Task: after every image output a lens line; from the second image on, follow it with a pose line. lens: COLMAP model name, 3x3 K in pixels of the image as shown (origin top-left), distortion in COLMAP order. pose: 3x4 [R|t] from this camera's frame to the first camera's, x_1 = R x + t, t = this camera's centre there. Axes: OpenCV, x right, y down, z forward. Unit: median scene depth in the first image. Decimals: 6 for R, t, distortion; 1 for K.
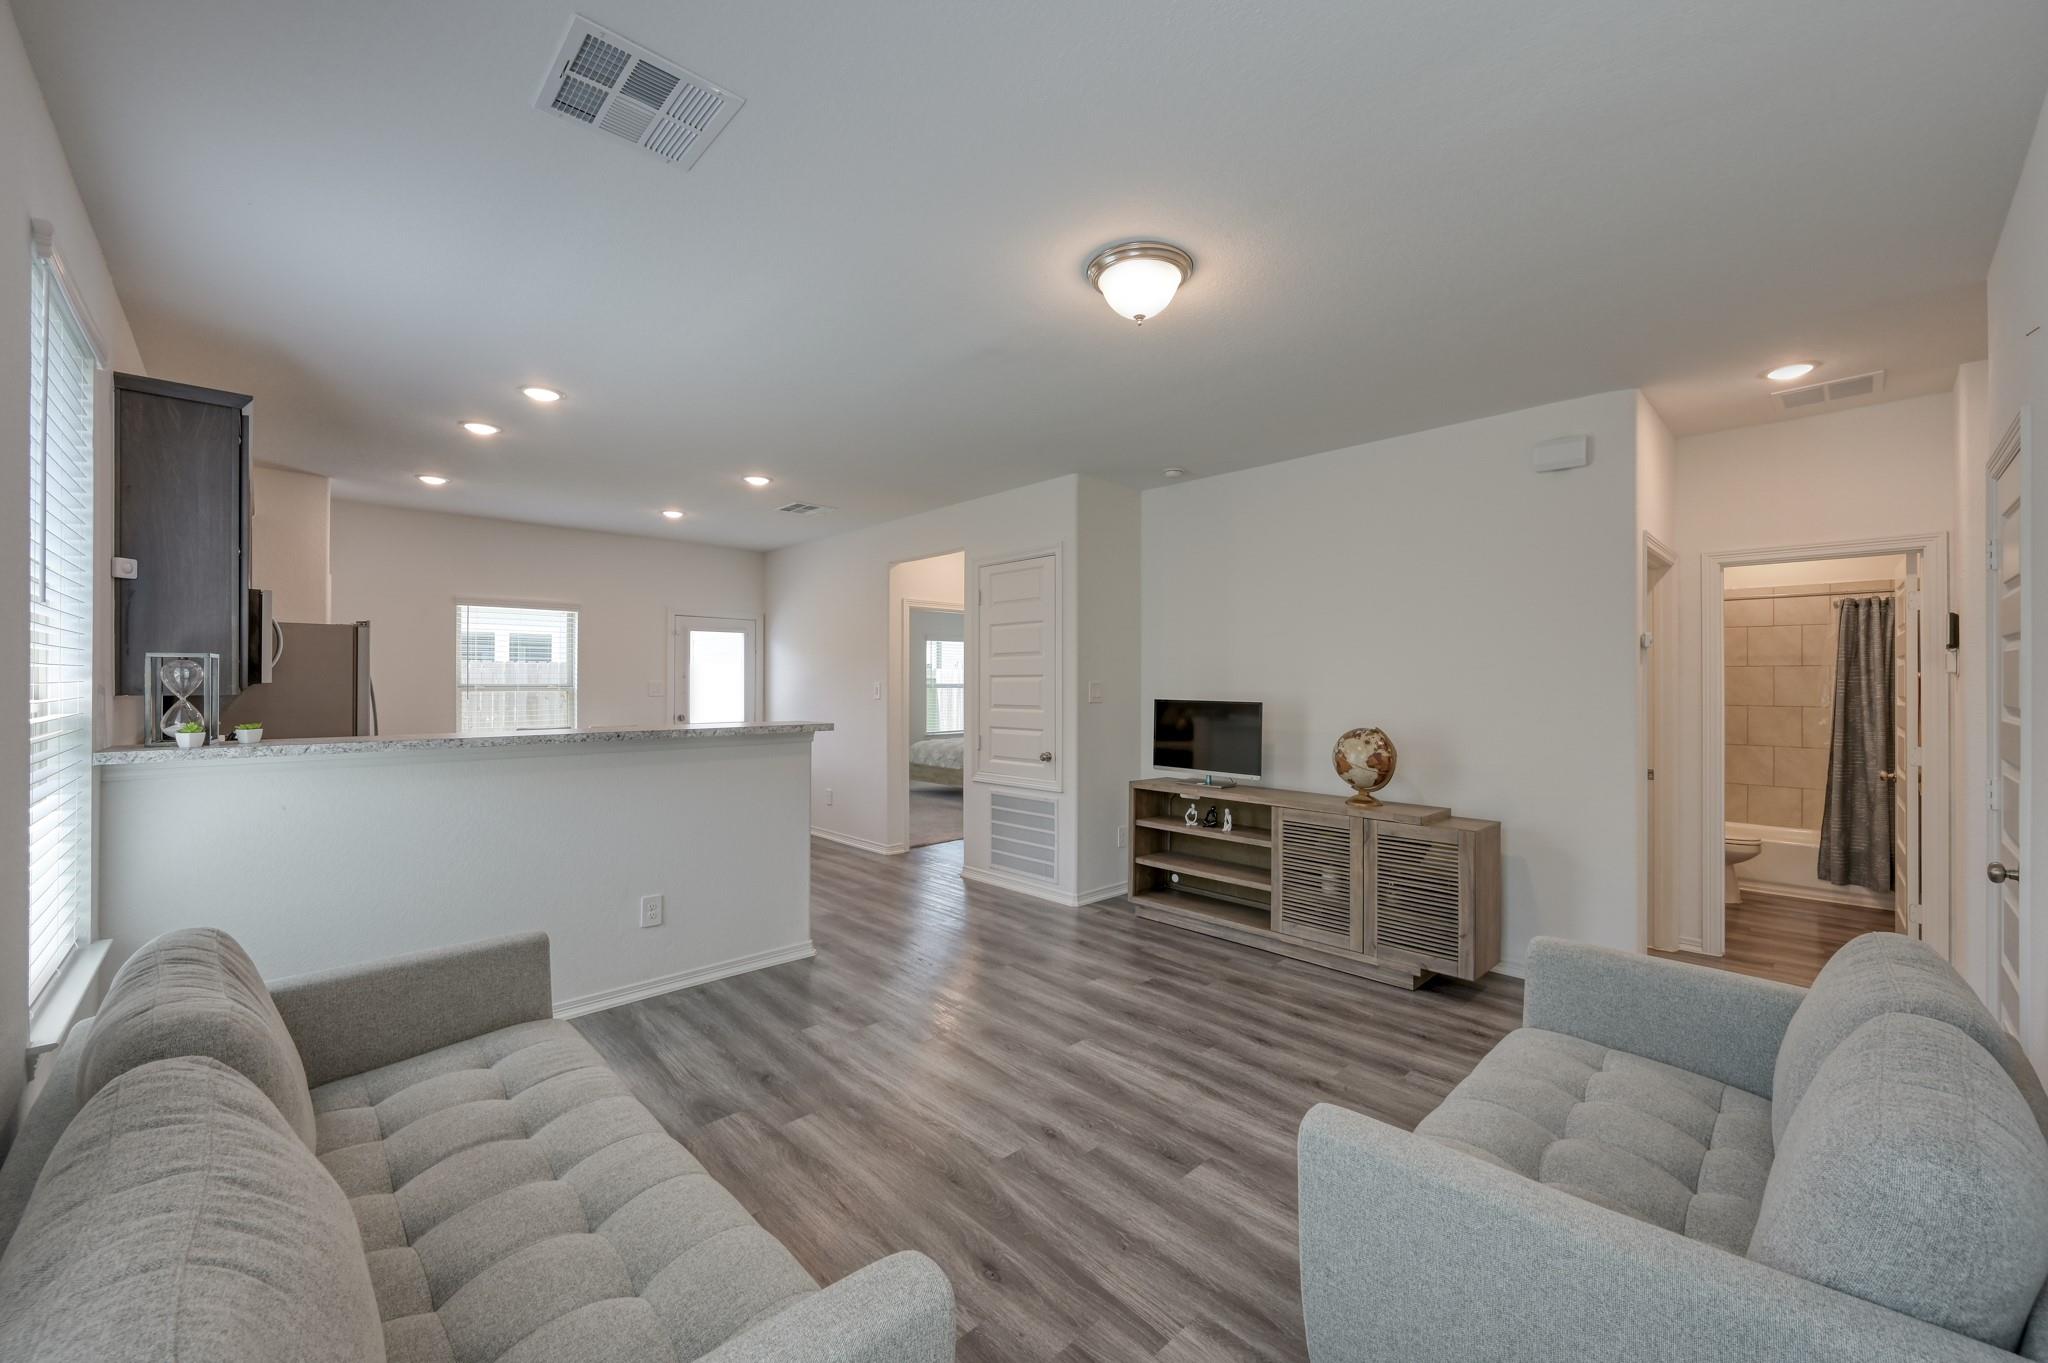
lens RADIAL K [[802.7, 0, 1025.3], [0, 802.7, 679.2], [0, 0, 1]] dist [-0.004570, -0.000005]
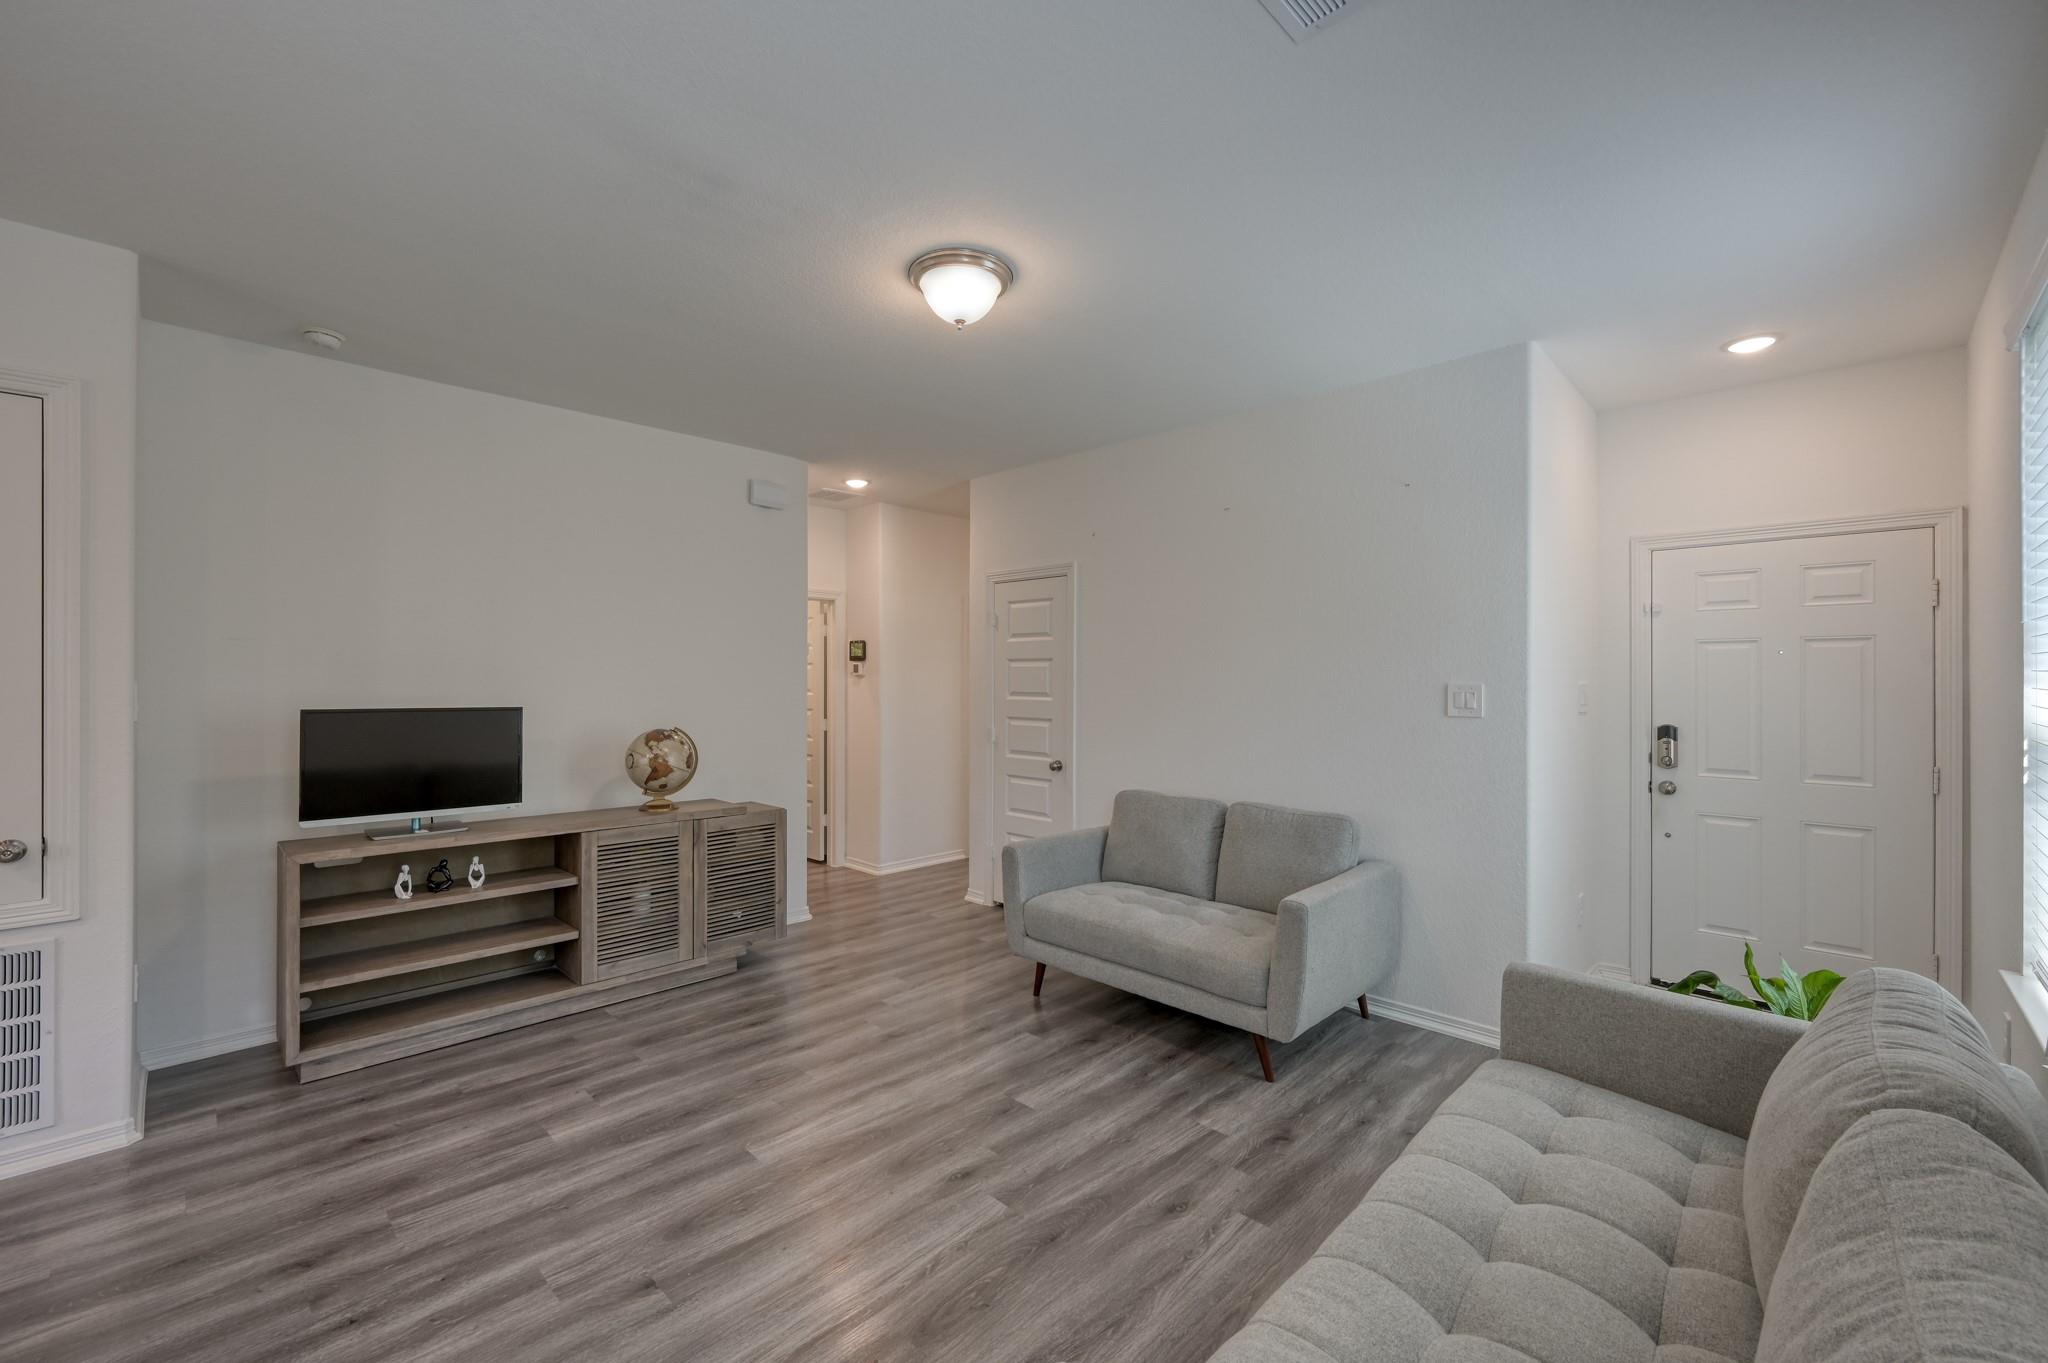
lens RADIAL K [[830.4, 0, 1024.0], [0, 830.4, 681.5], [0, 0, 1]] dist [-0.000582, -0.000018]
pose [[-0.029875, -0.003508, 0.999547, -0.629714], [-0.005784, 0.999978, 0.003337, -0.001842], [-0.999537, -0.005682, -0.029895, 0.657951]]
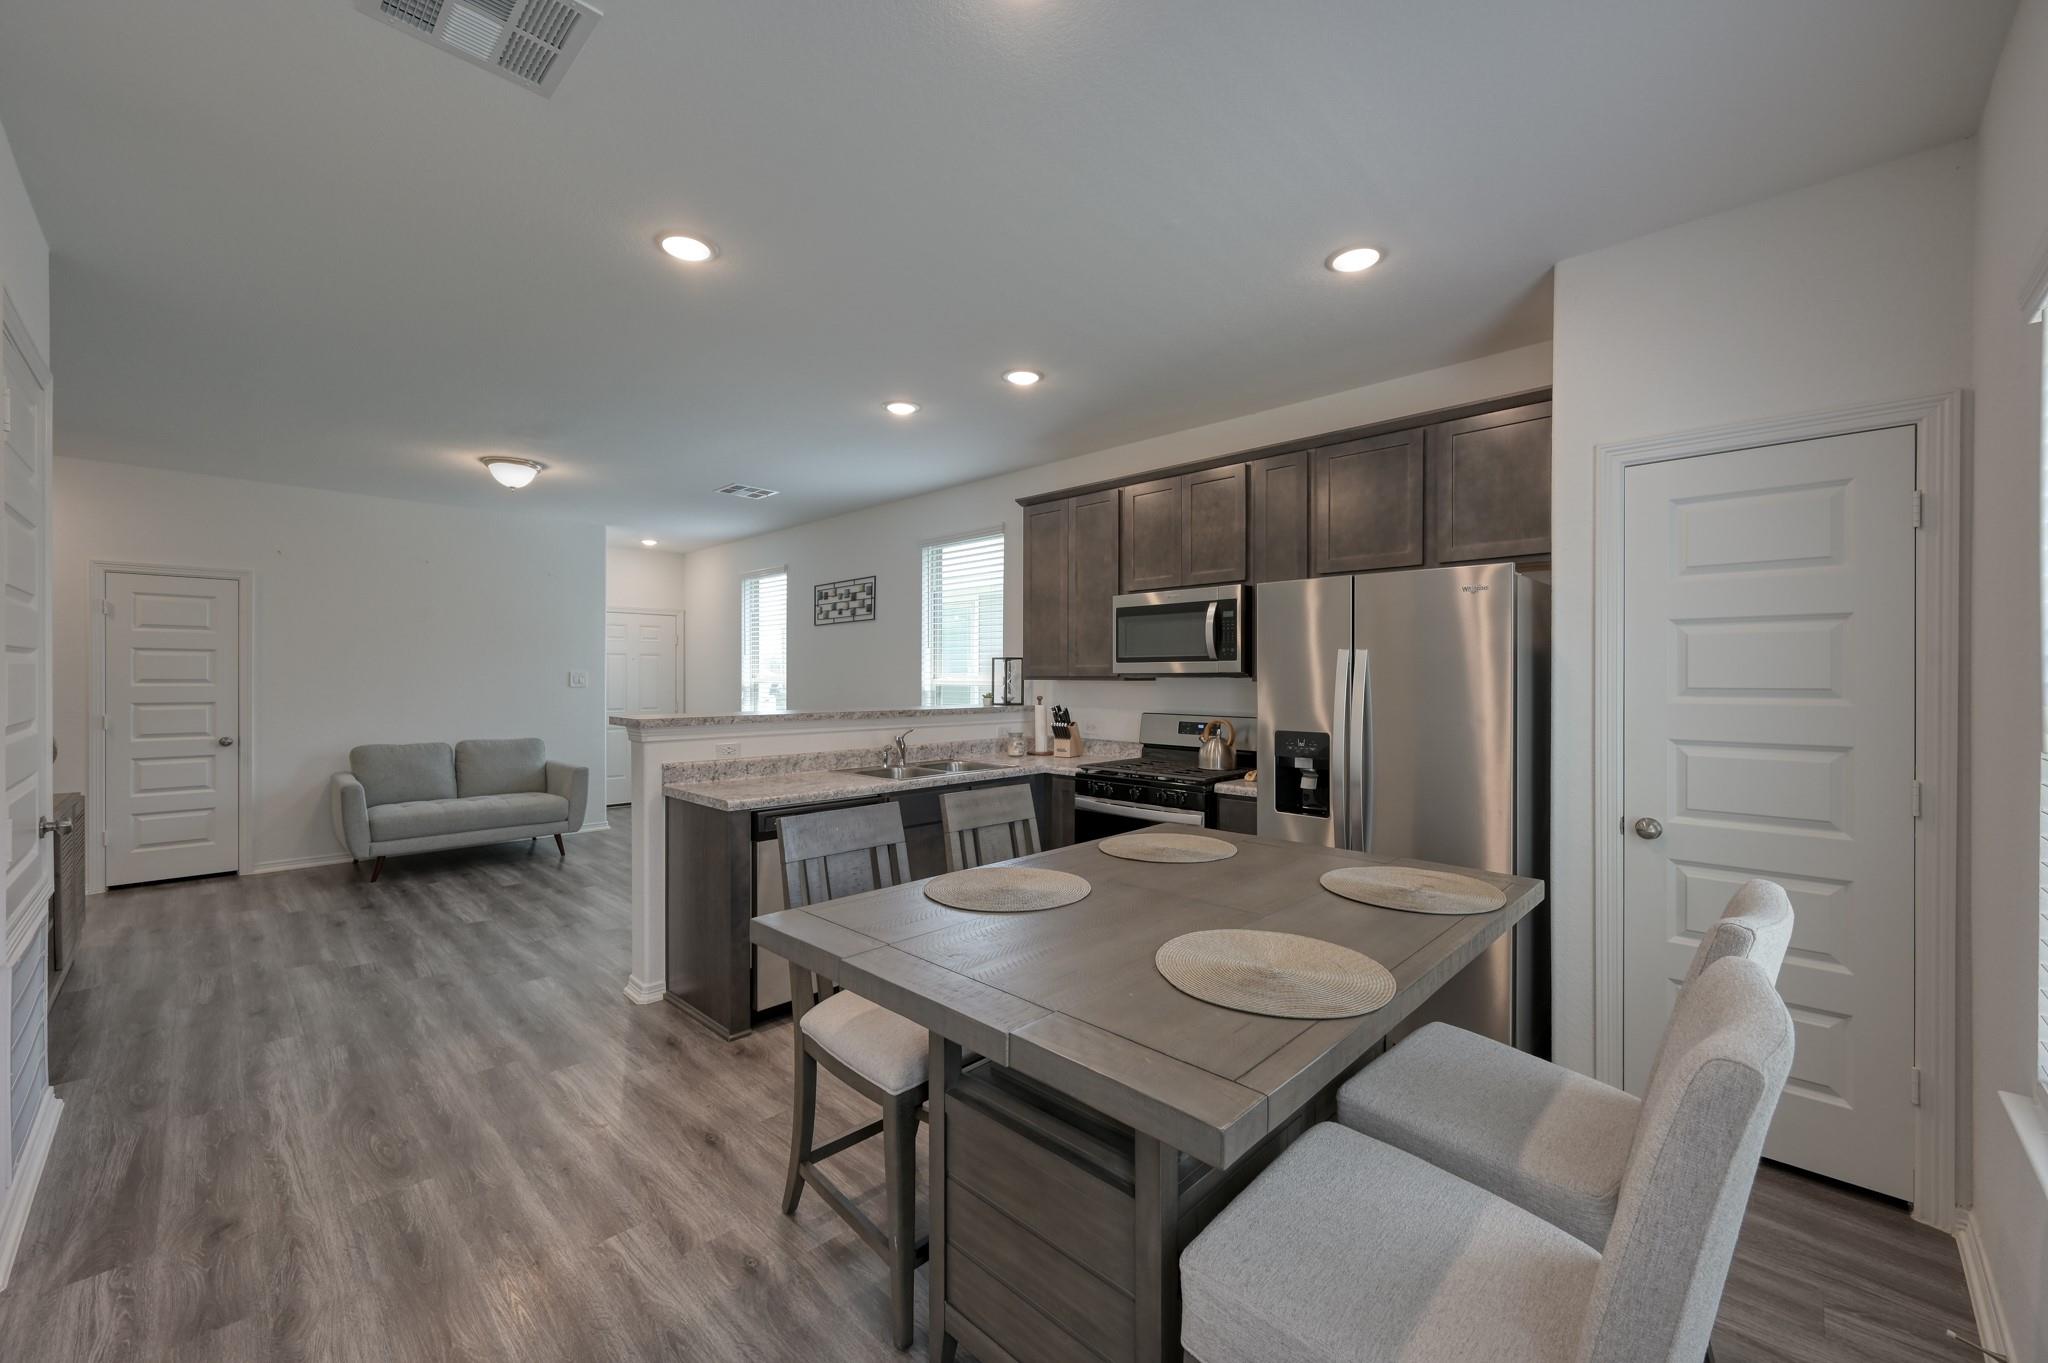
lens RADIAL K [[802.7, 0, 1025.3], [0, 802.7, 679.2], [0, 0, 1]] dist [-0.004570, -0.000005]
pose [[-0.999289, -0.004028, -0.037494, -0.739147], [-0.004026, 0.999992, -0.000128, 0.014232], [0.037495, 0.000023, -0.999297, 2.114252]]
